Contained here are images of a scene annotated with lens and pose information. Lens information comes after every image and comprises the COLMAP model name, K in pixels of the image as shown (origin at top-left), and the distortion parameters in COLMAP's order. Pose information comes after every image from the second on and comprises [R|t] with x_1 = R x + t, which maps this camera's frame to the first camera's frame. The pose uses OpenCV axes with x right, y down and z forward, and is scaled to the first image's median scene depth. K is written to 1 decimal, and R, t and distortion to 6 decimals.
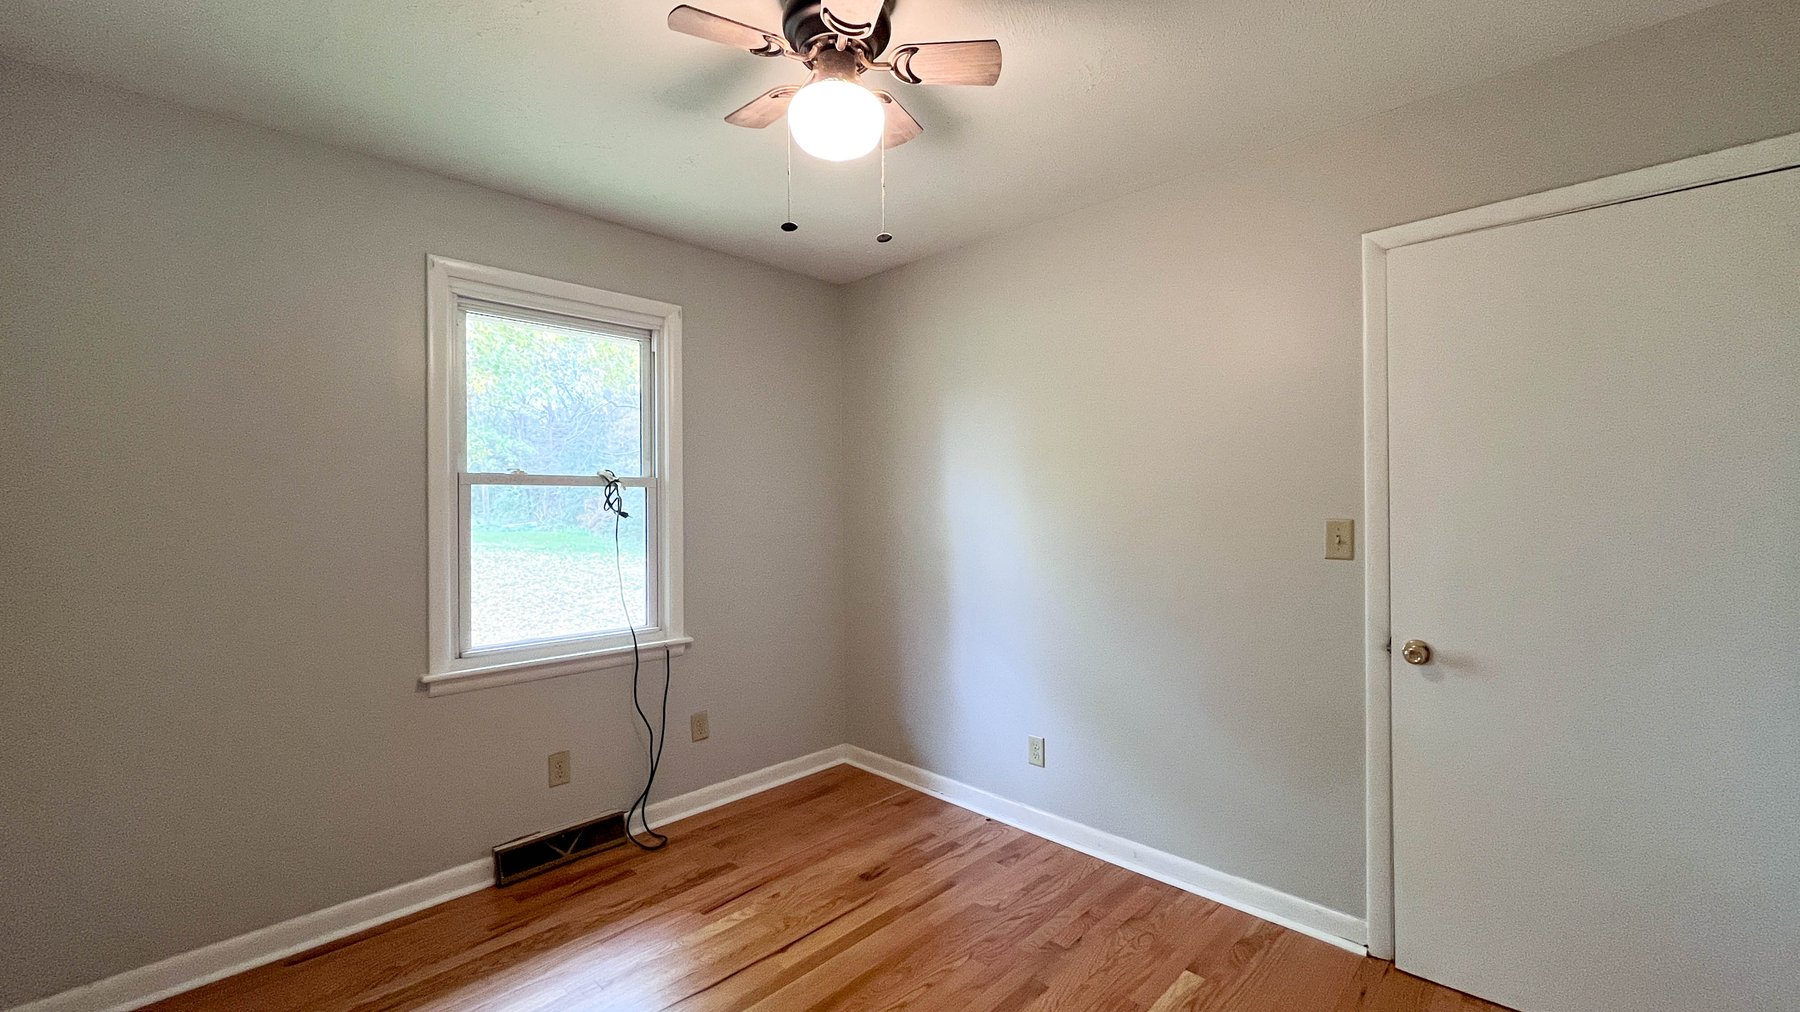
lens RADIAL K [[728.7, 0, 900.9], [0, 728.7, 509.7], [0, 0, 1]] dist [0.001269, -0.000689]
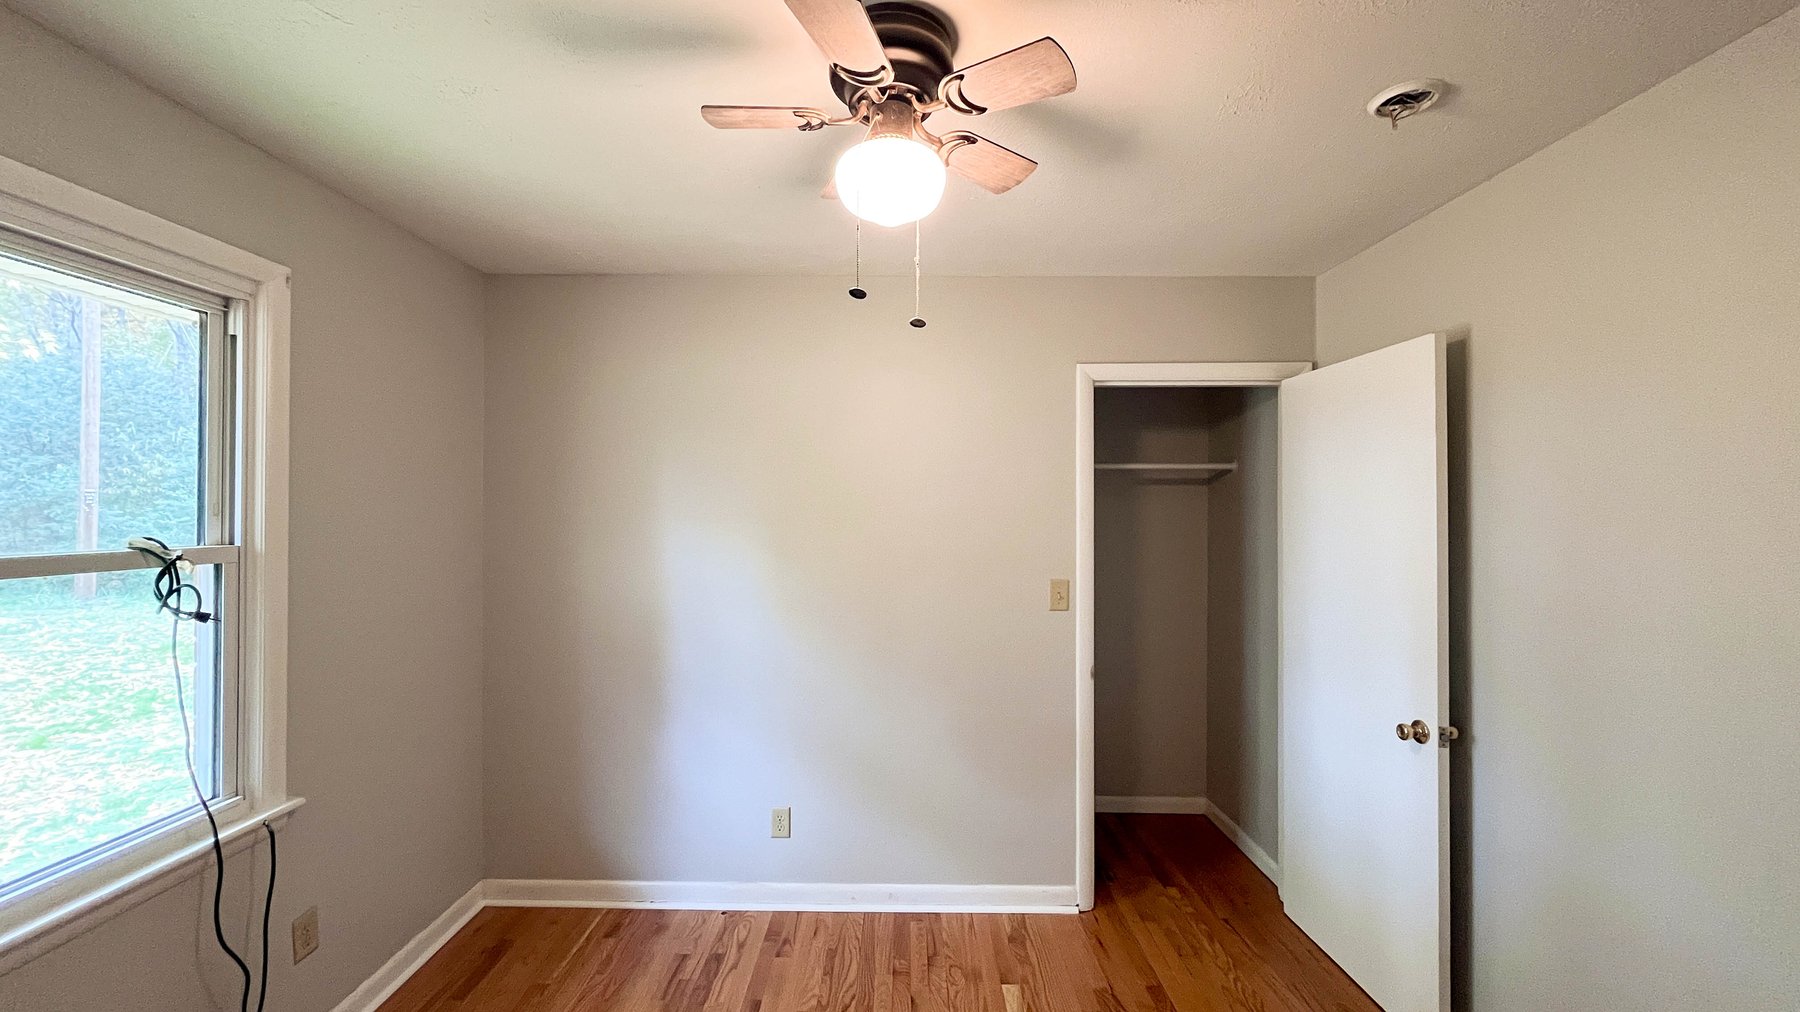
lens RADIAL K [[728.7, 0, 904.2], [0, 728.7, 511.0], [0, 0, 1]] dist [0.001269, -0.000689]
pose [[0.722801, 0.009123, 0.690996, -0.363825], [-0.004036, 0.999952, -0.008979, -0.071308], [-0.691044, 0.003701, 0.722803, 0.193853]]
